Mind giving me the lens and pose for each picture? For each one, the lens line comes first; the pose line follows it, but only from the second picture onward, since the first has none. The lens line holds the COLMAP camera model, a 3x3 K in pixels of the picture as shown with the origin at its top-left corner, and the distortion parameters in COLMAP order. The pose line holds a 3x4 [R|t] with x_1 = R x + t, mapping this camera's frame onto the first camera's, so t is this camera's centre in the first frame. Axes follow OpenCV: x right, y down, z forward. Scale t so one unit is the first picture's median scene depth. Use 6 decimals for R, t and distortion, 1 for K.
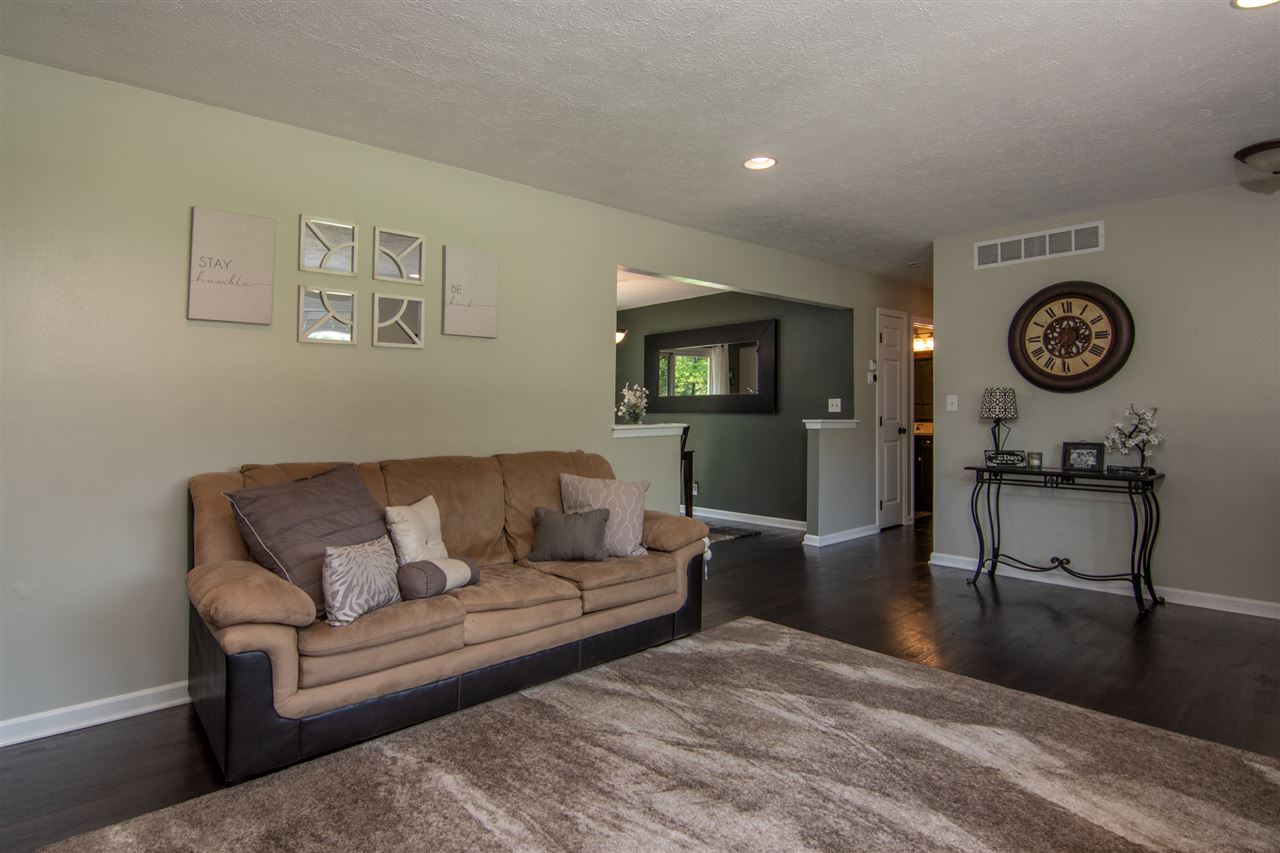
lens RADIAL K [[688.3, 0, 641.5], [0, 688.3, 416.4], [0, 0, 1]] dist [-0.001050, -0.000185]
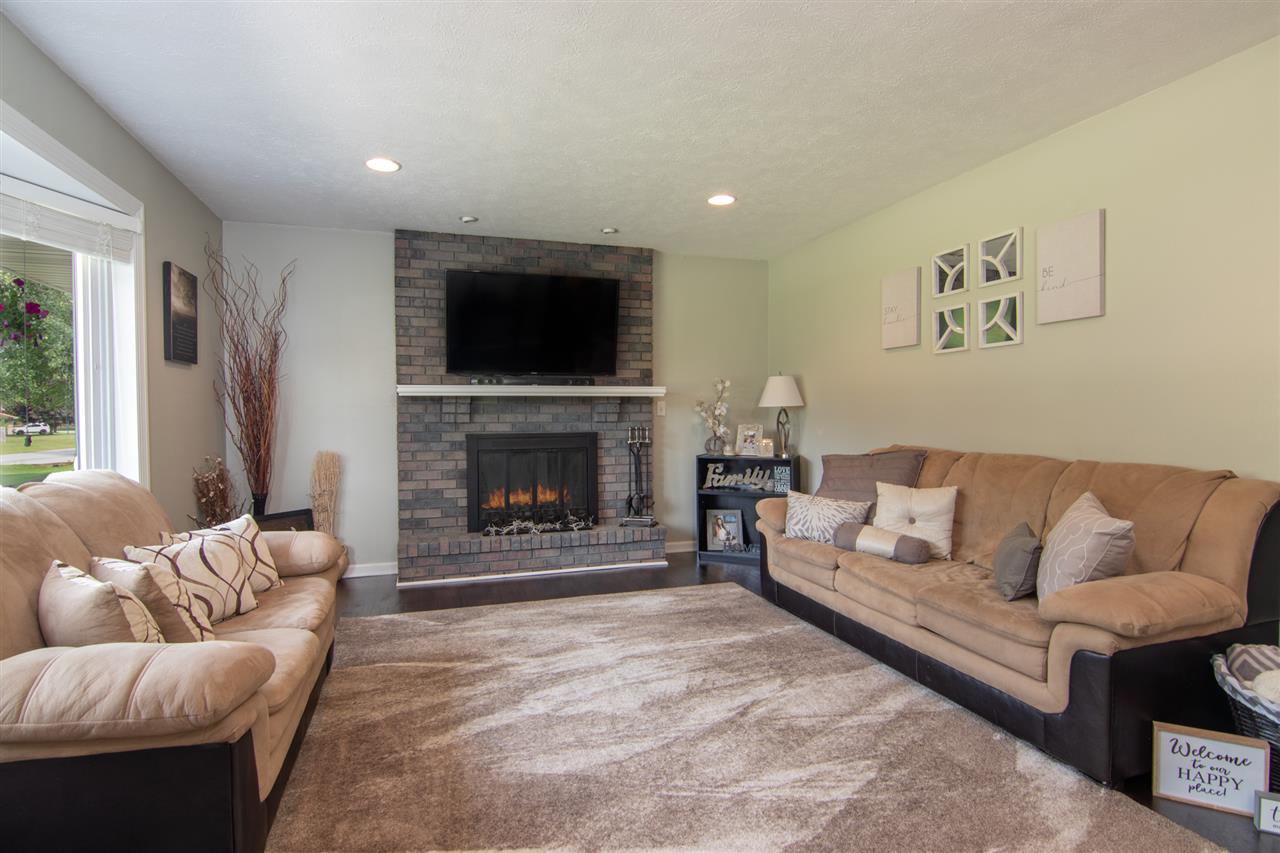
lens RADIAL K [[712.8, 0, 640.0], [0, 712.8, 426.5], [0, 0, 1]] dist [-0.003195, -0.001110]
pose [[-0.445011, 0.028949, -0.895057, 1.131040], [0.002277, 0.999511, 0.031195, -0.017127], [0.895522, 0.011844, -0.444859, 1.304759]]
